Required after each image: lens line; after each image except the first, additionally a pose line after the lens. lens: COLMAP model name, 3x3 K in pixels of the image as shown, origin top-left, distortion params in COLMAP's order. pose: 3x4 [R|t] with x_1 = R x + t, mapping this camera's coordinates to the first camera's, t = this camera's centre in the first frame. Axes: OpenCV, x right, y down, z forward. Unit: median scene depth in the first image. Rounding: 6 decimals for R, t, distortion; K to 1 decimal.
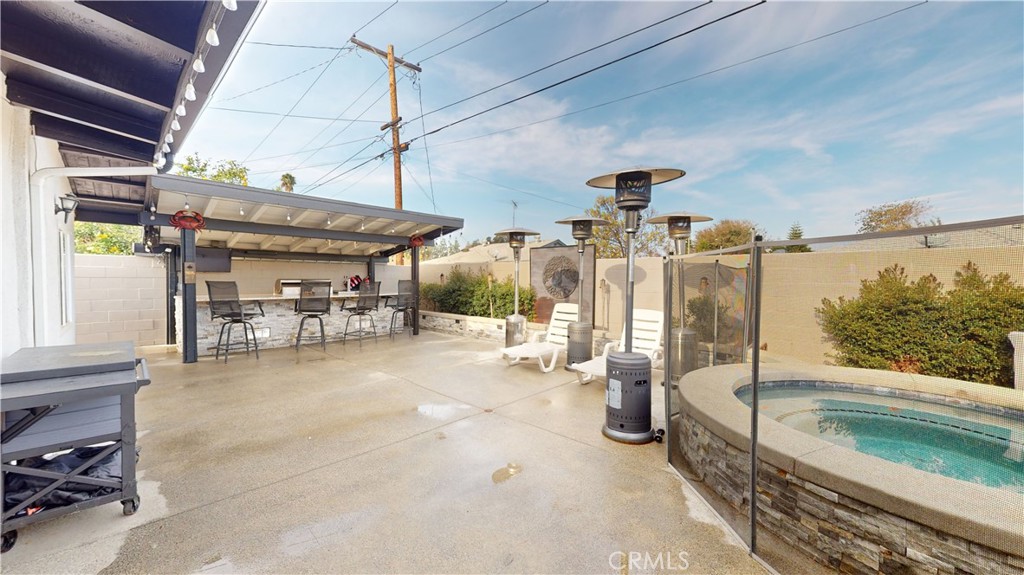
lens RADIAL K [[375.6, 0, 509.2], [0, 375.6, 288.5], [0, 0, 1]] dist [0.001522, -0.000467]
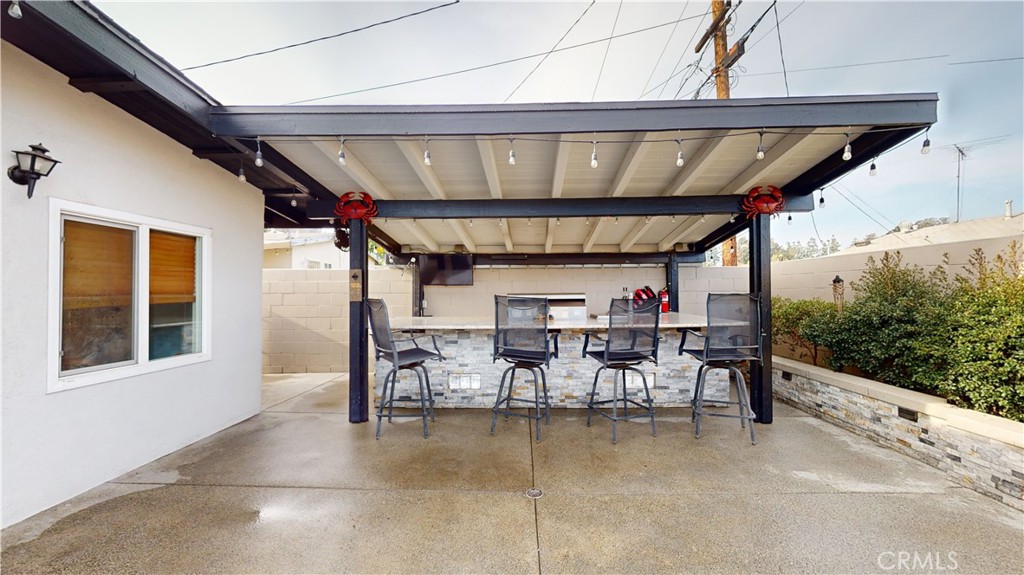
lens RADIAL K [[375.6, 0, 505.4], [0, 375.6, 289.5], [0, 0, 1]] dist [0.001522, -0.000467]
pose [[0.656196, -0.019003, -0.754352, -0.118866], [-0.010100, 0.999372, -0.033961, -0.008747], [0.754523, 0.029904, 0.655592, 0.504798]]
